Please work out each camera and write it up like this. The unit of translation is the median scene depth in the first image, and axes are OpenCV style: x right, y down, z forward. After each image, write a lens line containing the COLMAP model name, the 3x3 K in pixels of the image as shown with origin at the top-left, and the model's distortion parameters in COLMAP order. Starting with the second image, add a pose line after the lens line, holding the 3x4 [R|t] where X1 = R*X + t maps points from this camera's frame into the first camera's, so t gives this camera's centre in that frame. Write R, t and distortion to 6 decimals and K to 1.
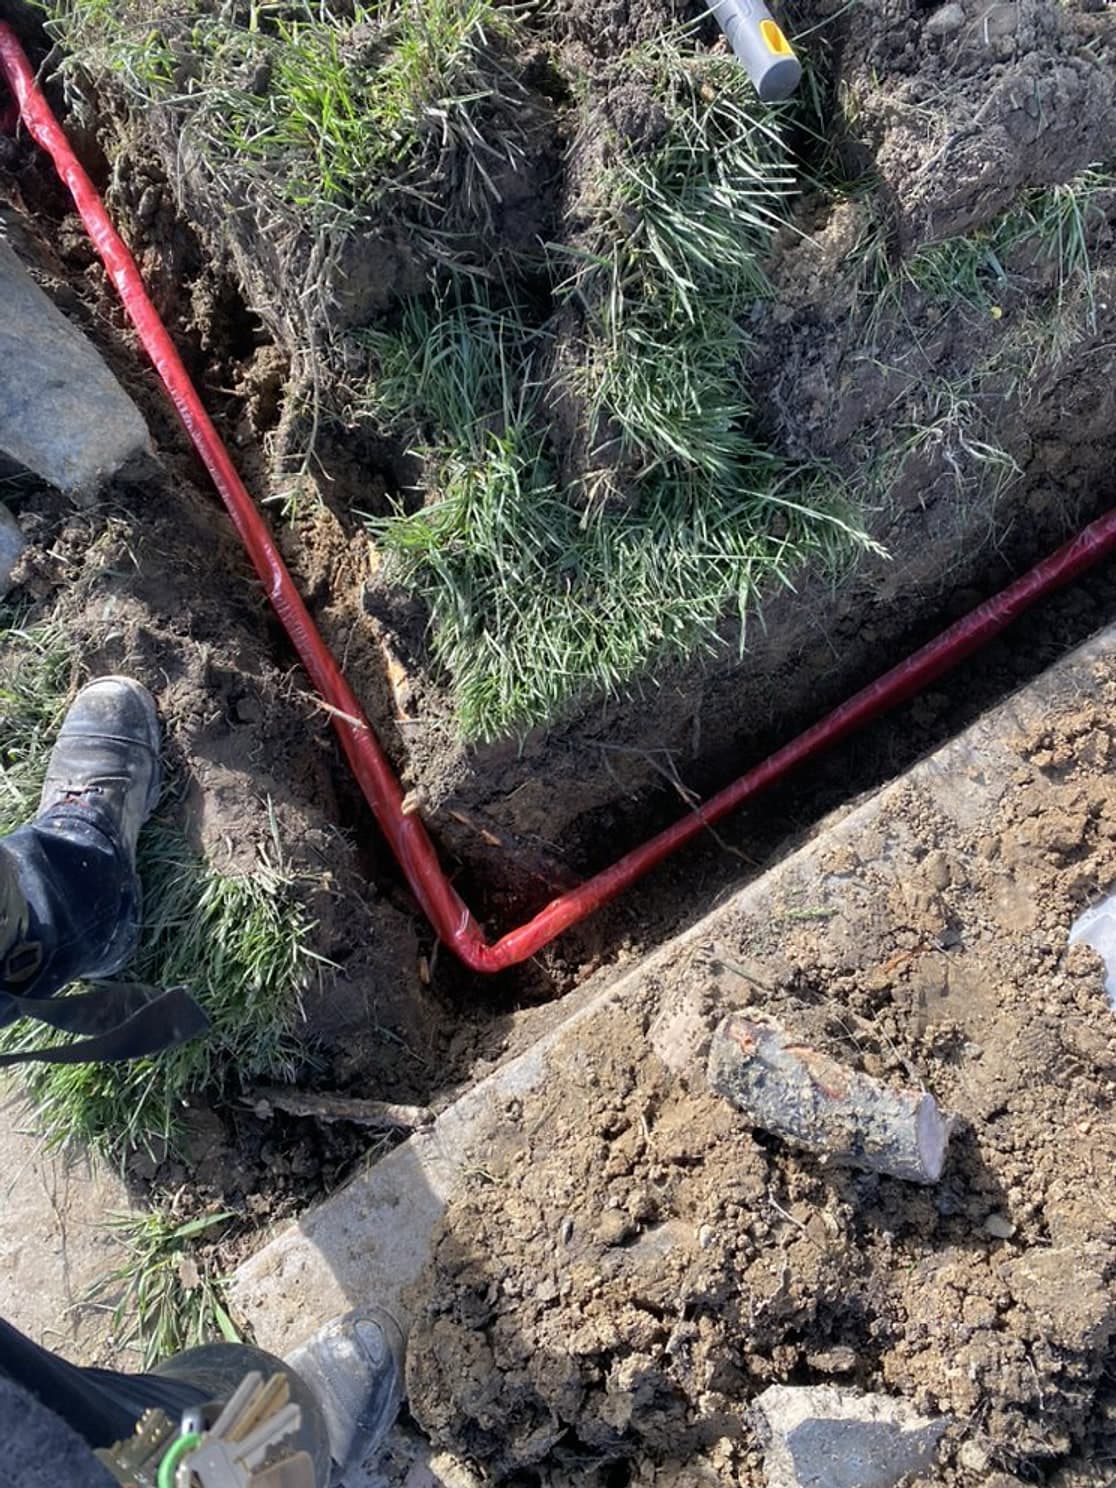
lens RADIAL K [[1112.9, 0, 555.6], [0, 1112.9, 736.9], [0, 0, 1]] dist [0.025695, -0.028649]
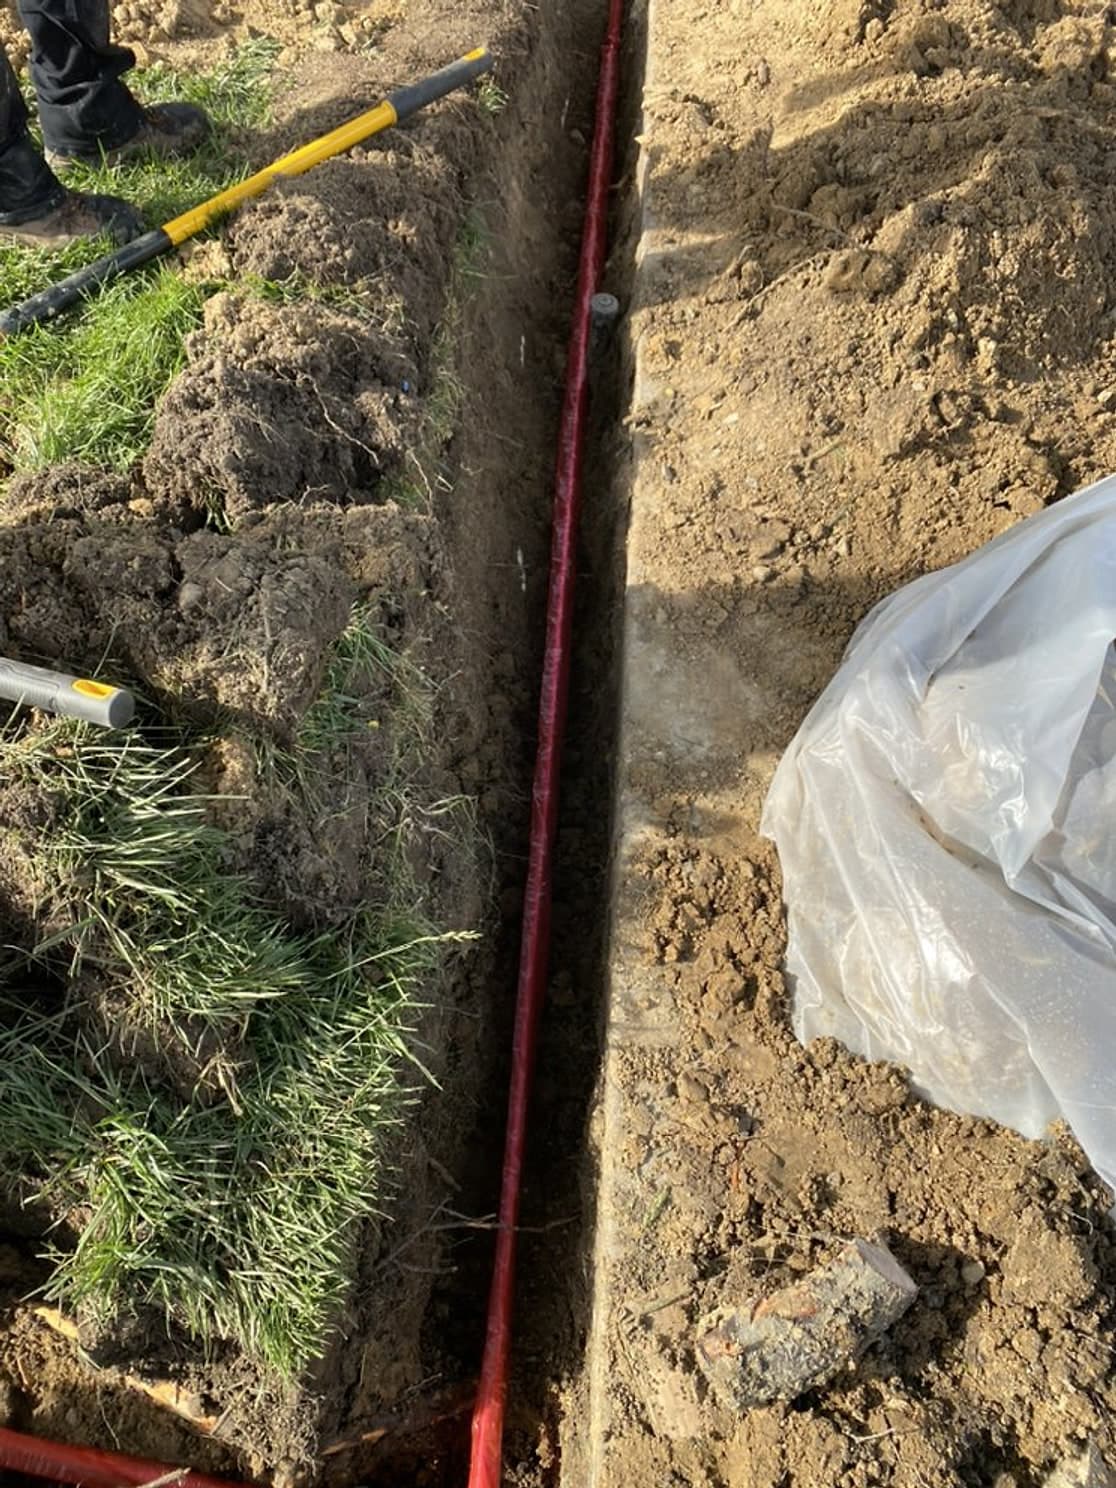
lens RADIAL K [[1112.9, 0, 563.7], [0, 1112.9, 744.5], [0, 0, 1]] dist [0.025695, -0.028649]
pose [[0.627511, -0.601925, 0.493879, -0.087991], [0.732830, 0.670884, -0.113464, -0.083746], [-0.263039, 0.433130, 0.862096, -0.083098]]
